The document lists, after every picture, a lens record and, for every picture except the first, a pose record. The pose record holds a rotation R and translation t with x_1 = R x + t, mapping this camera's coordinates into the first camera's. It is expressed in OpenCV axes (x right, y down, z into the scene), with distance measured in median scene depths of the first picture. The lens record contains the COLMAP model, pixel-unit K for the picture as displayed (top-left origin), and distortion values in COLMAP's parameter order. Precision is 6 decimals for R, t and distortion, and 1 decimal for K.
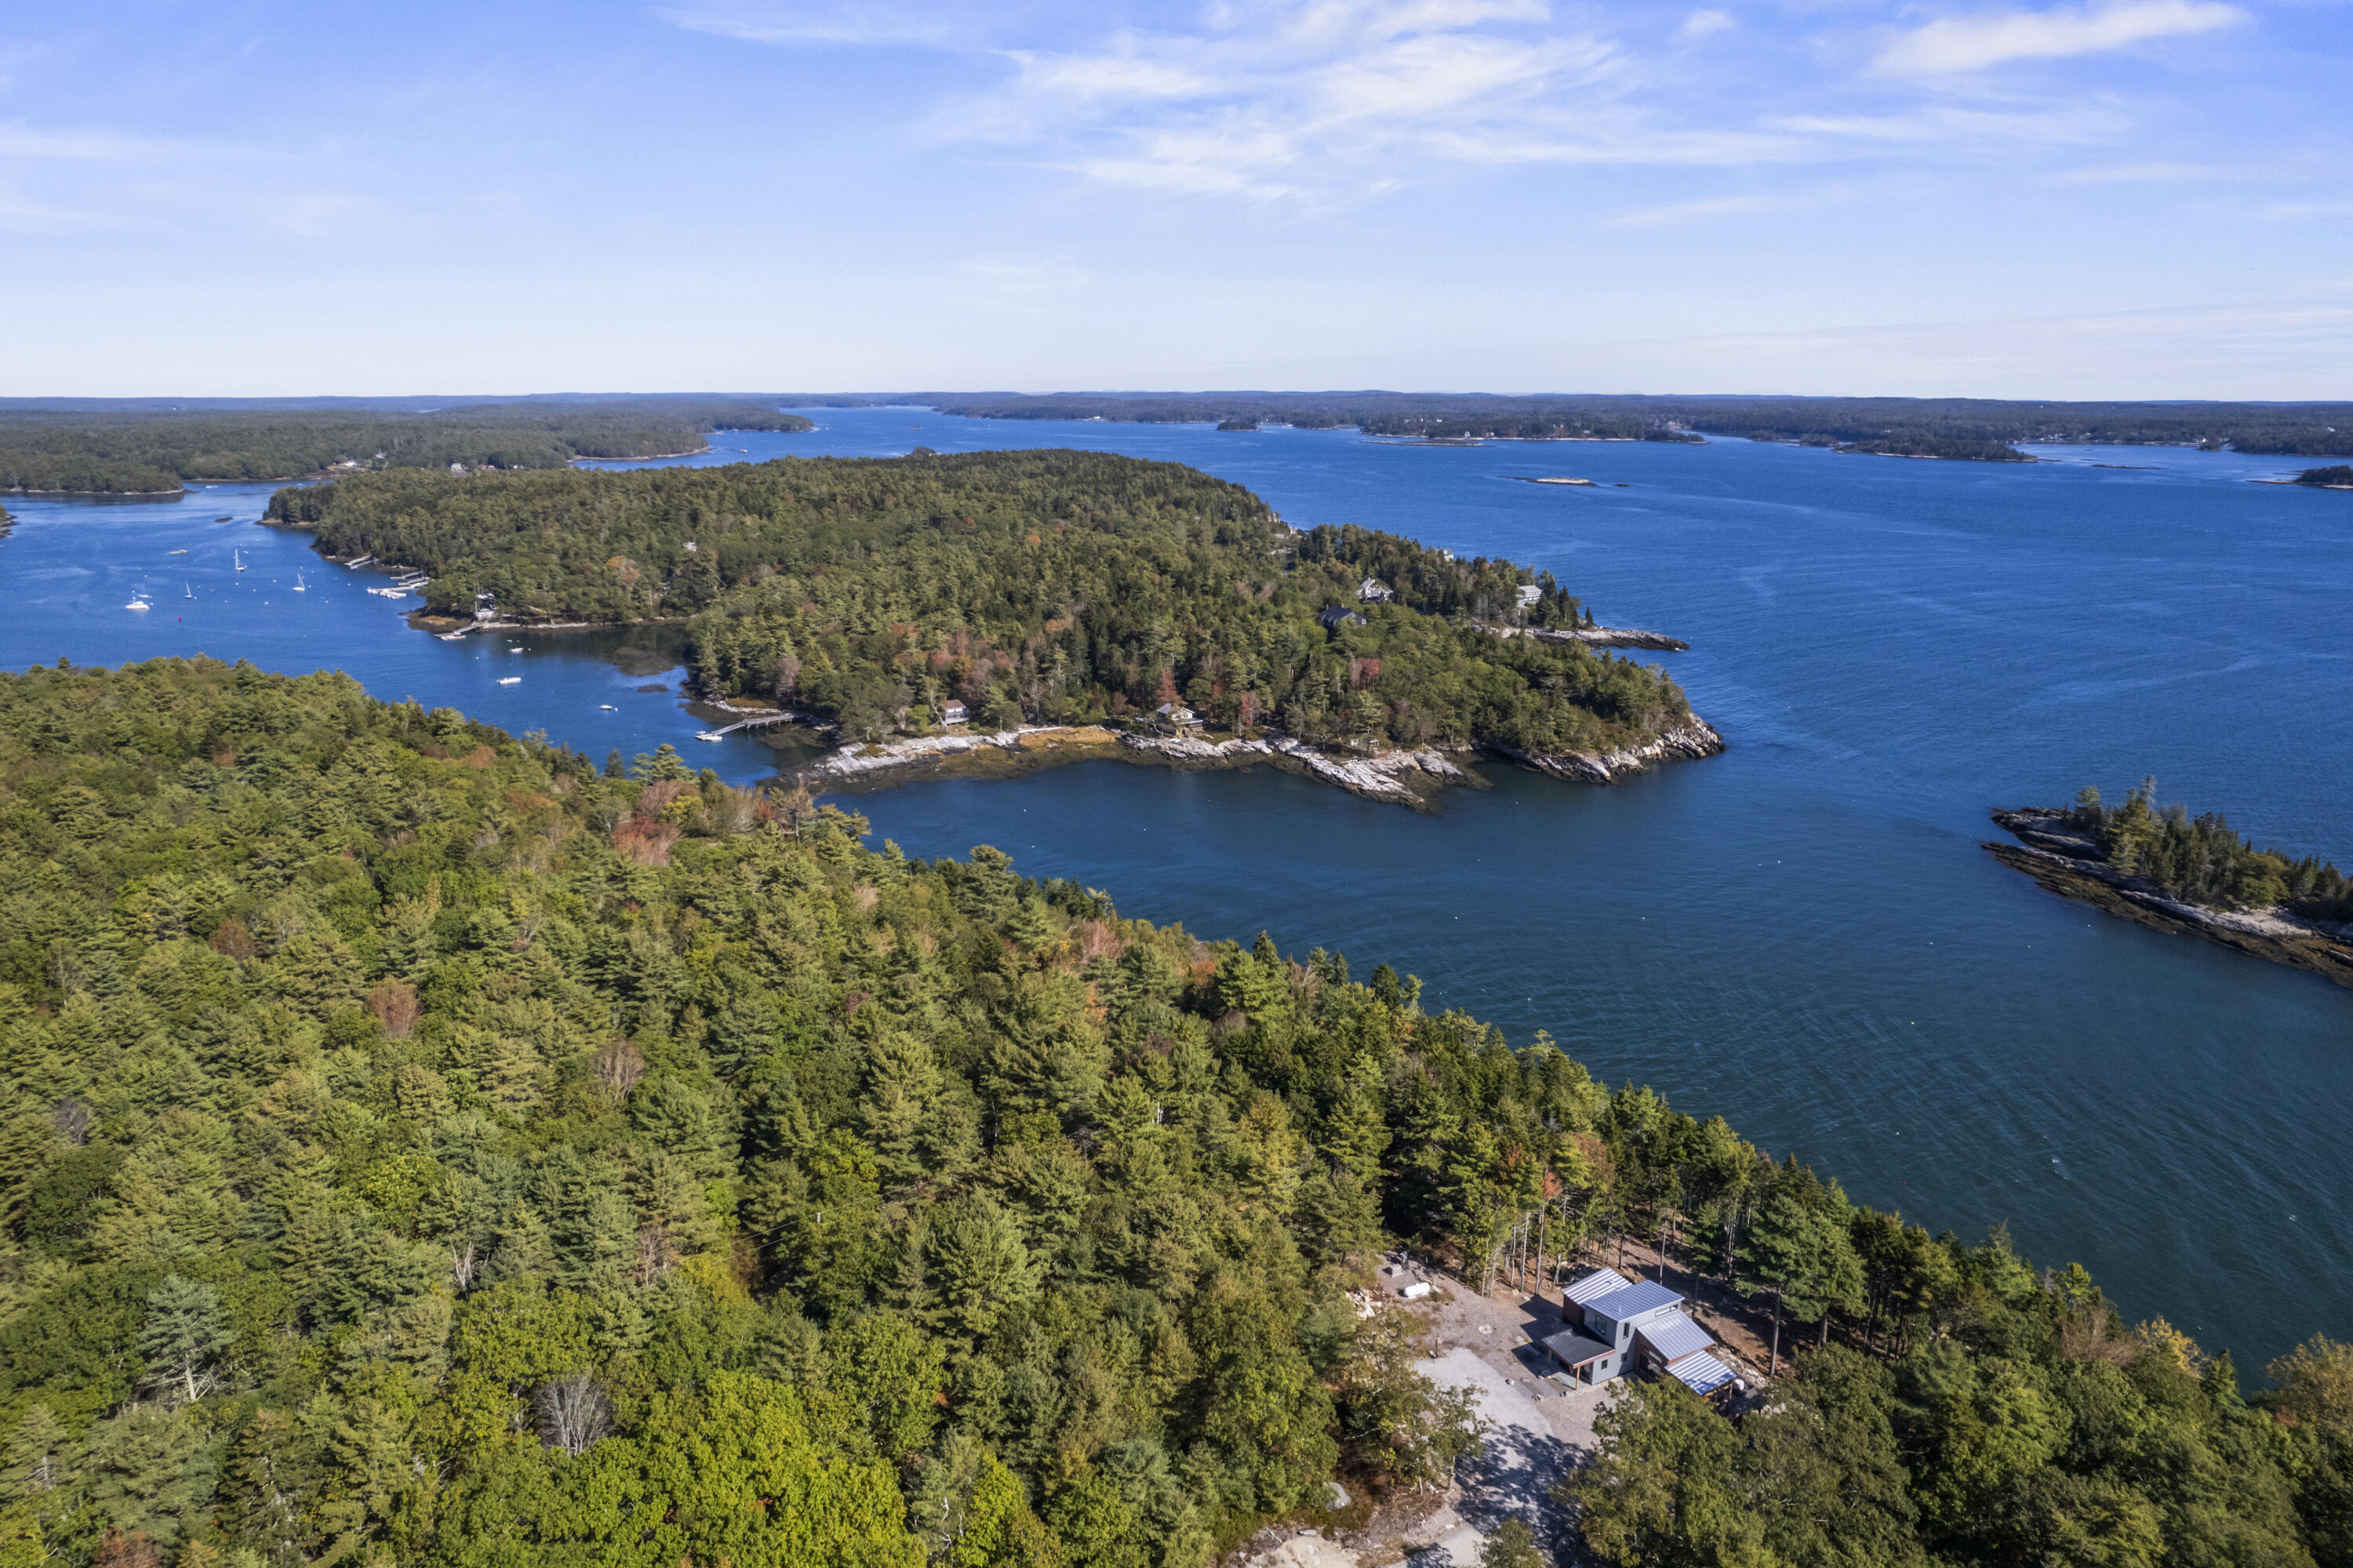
lens RADIAL K [[1509.4, 0, 1189.9], [0, 1509.4, 795.2], [0, 0, 1]] dist [-0.081337, 0.073787]
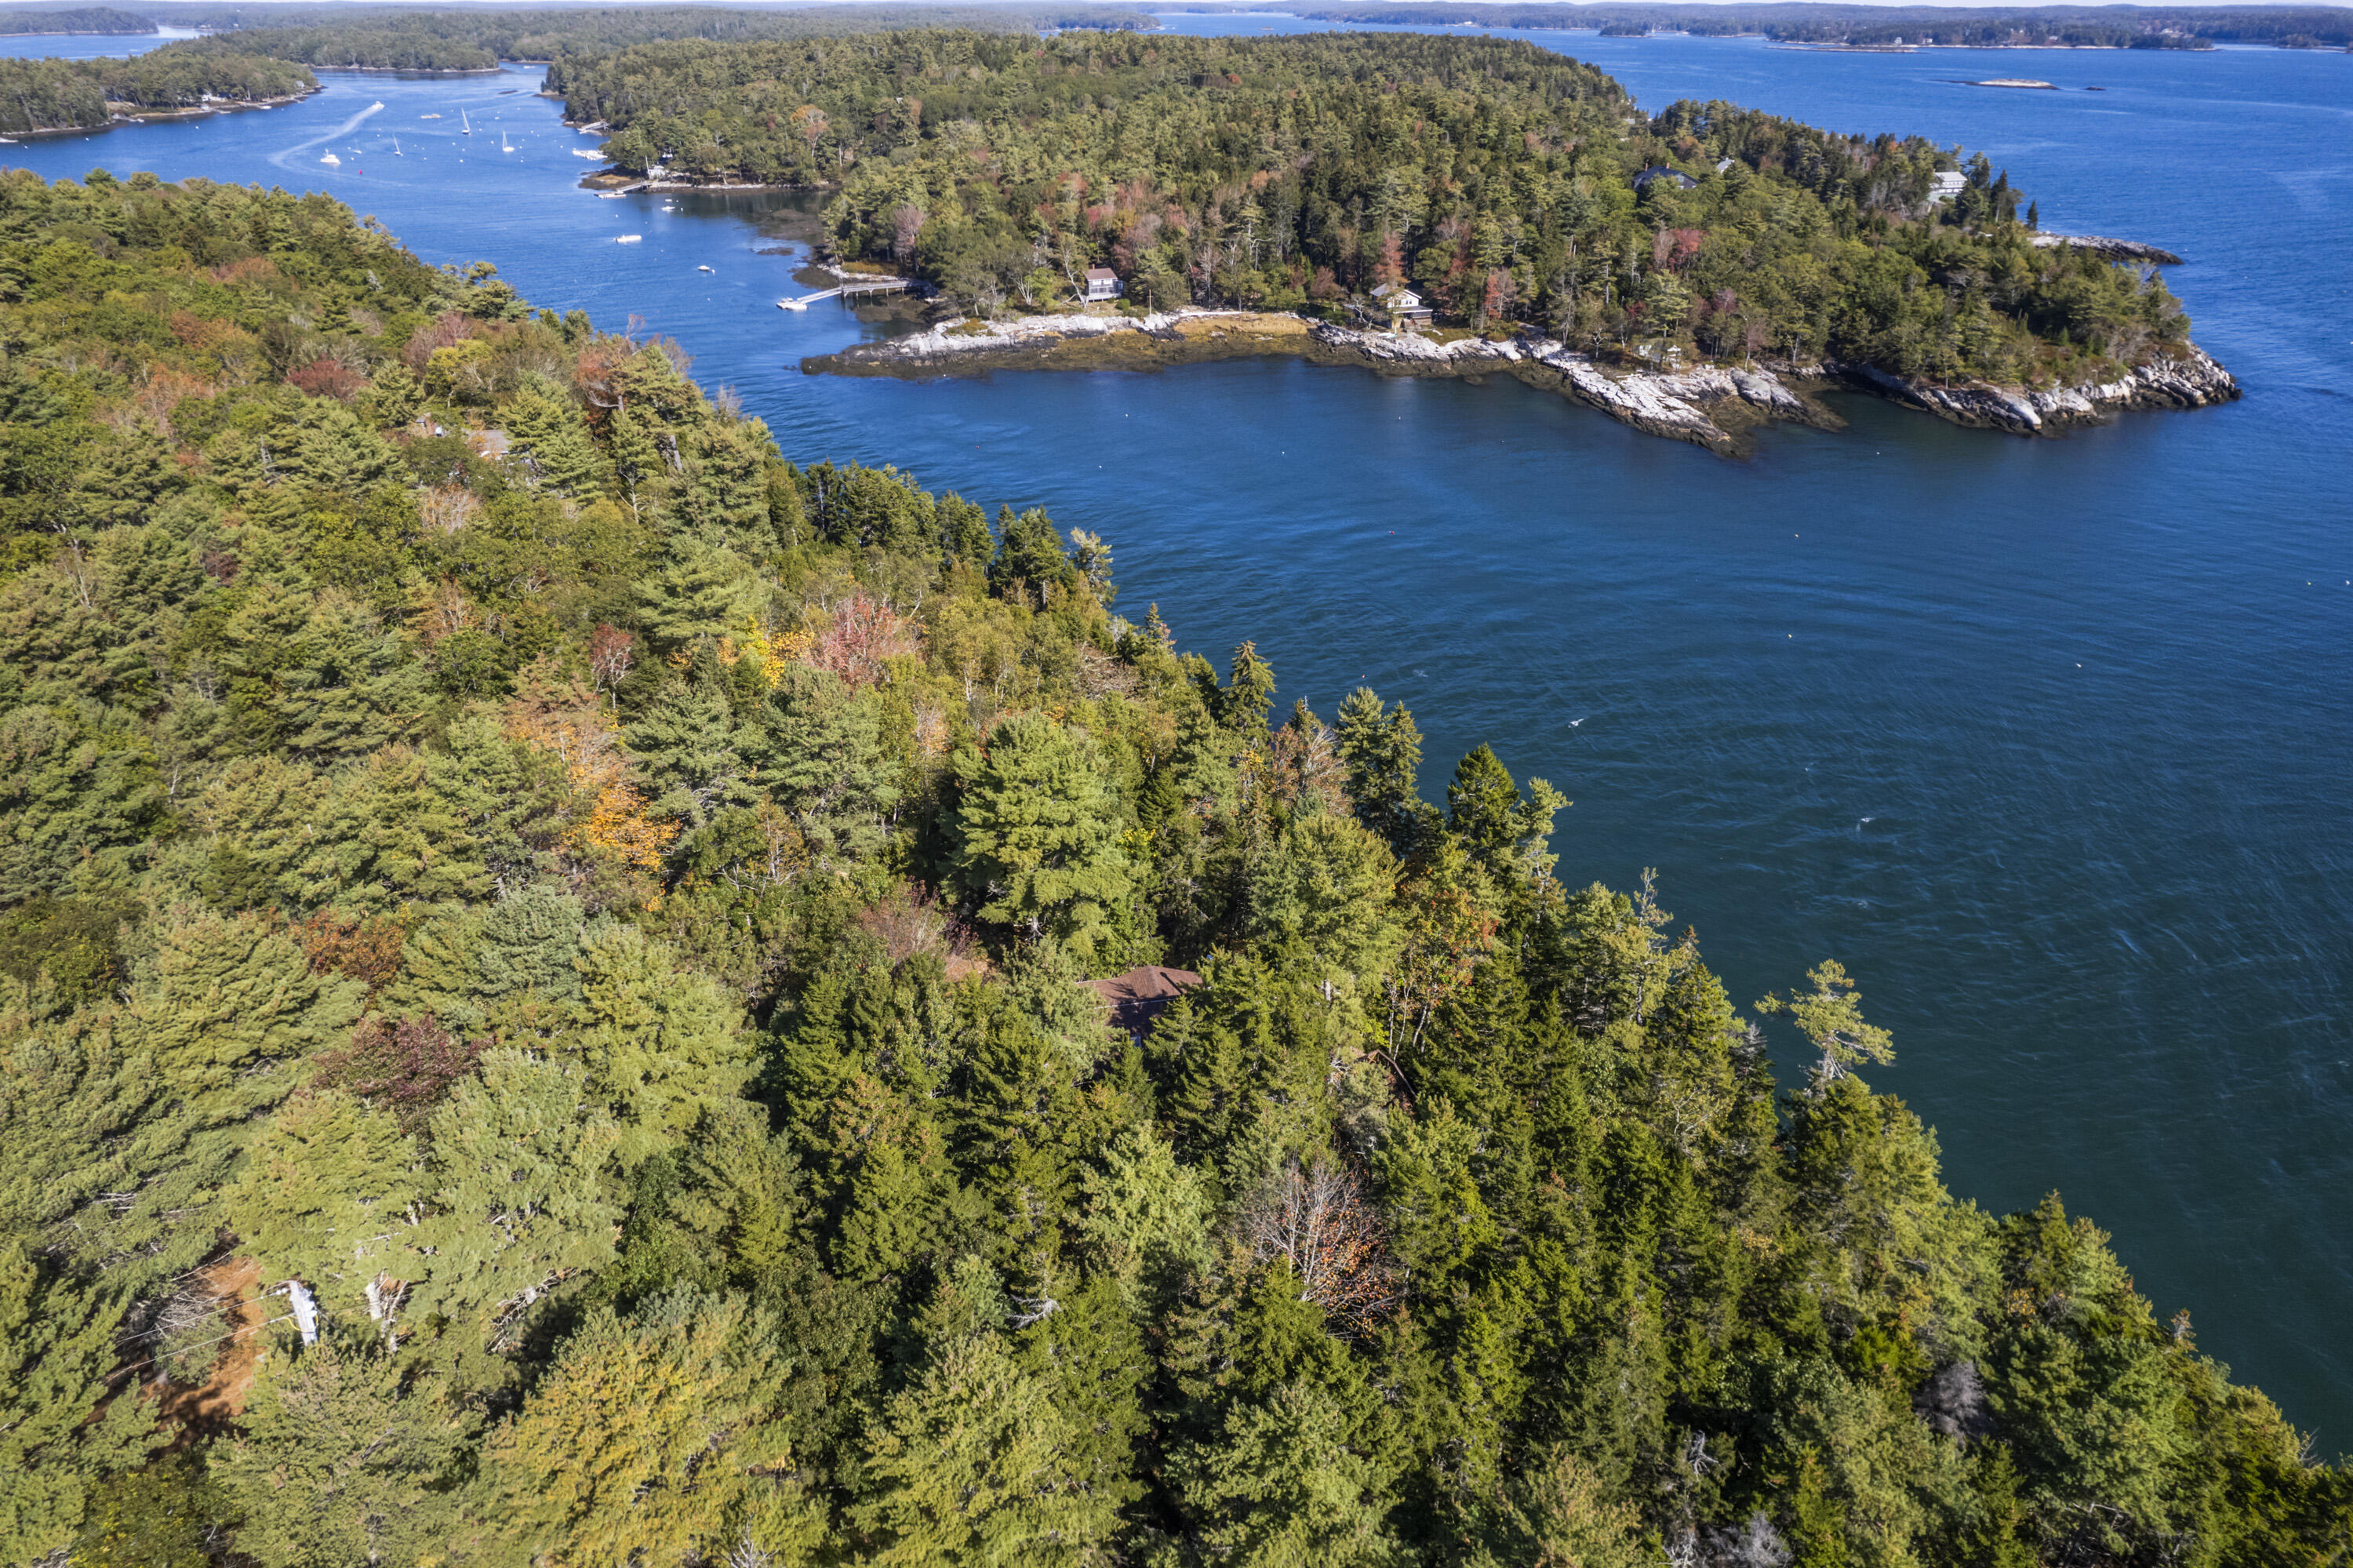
lens RADIAL K [[1509.4, 0, 1189.9], [0, 1509.4, 795.2], [0, 0, 1]] dist [-0.081337, 0.073787]
pose [[0.974312, 0.108250, -0.197478, 0.060912], [-0.059874, 0.969851, 0.236229, 0.012522], [0.217096, -0.218337, 0.951419, 0.257326]]
